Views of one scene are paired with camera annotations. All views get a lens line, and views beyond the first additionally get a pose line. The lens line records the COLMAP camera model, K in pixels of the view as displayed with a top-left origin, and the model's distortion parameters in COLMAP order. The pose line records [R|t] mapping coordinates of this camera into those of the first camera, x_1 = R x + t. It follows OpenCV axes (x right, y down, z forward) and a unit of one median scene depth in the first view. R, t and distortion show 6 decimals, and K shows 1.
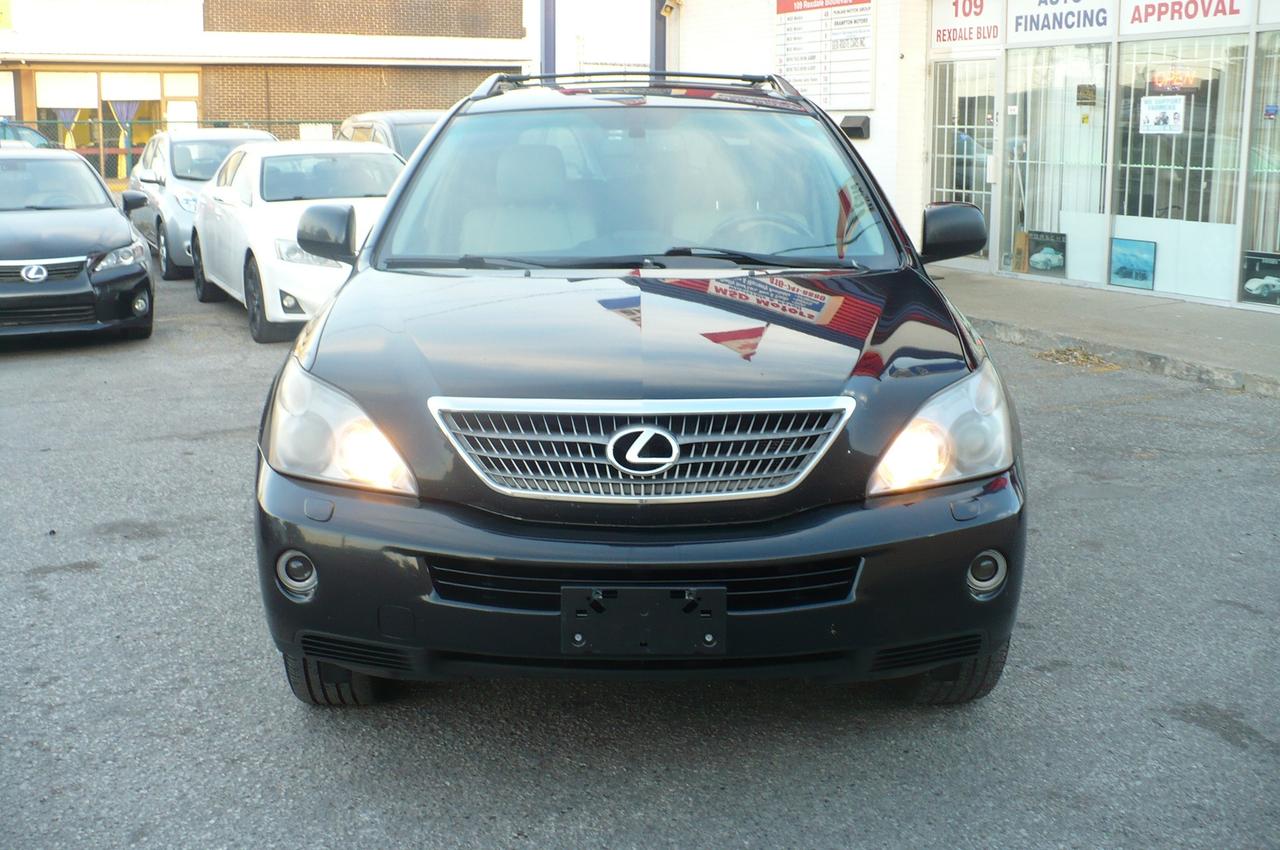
lens RADIAL K [[1420.7, 0, 639.4], [0, 1420.7, 387.7], [0, 0, 1]] dist [-0.294167, 0.484252]
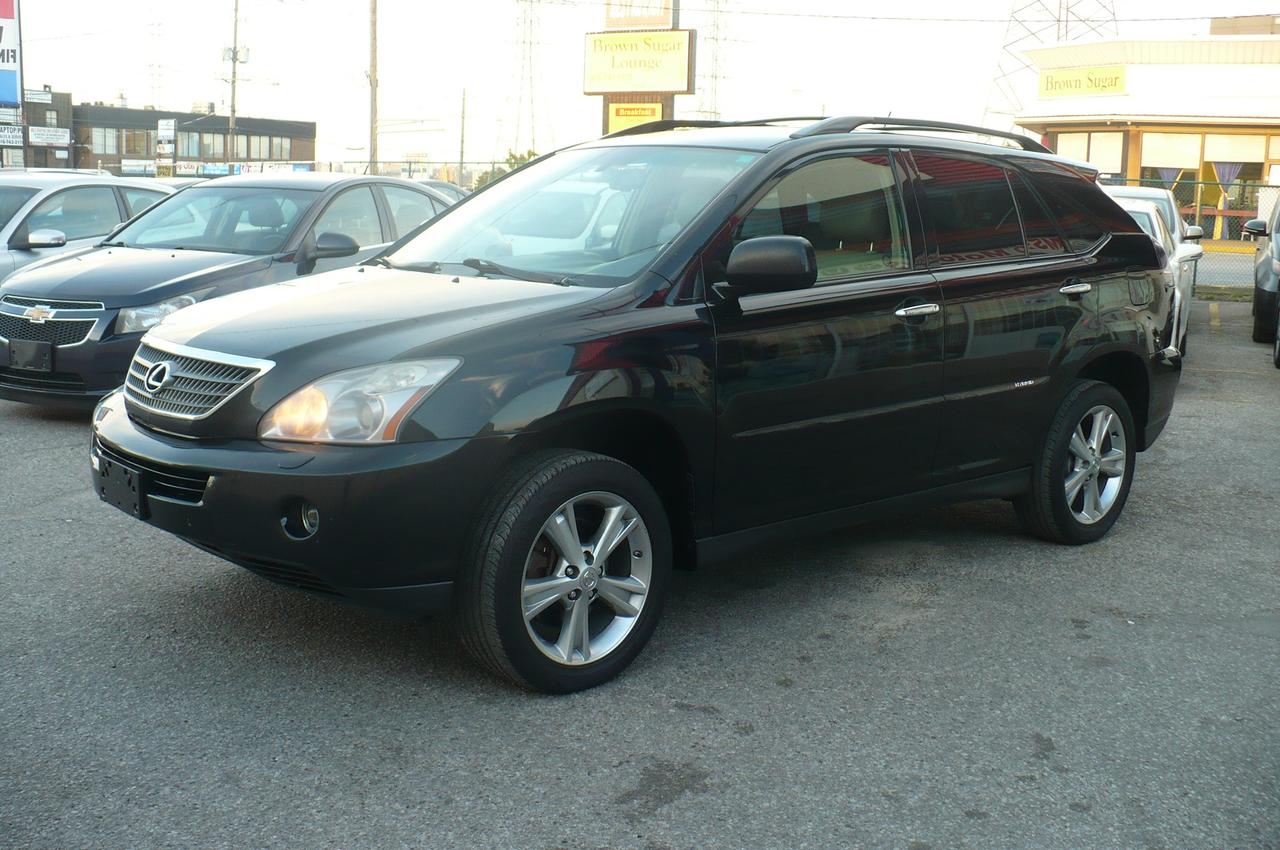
lens RADIAL K [[1420.7, 0, 639.4], [0, 1420.7, 387.7], [0, 0, 1]] dist [-0.294167, 0.484252]
pose [[0.653894, 0.116240, -0.747603, 0.903271], [-0.150231, 0.988400, 0.022279, -0.032777], [0.741521, 0.097745, 0.663772, 0.275459]]
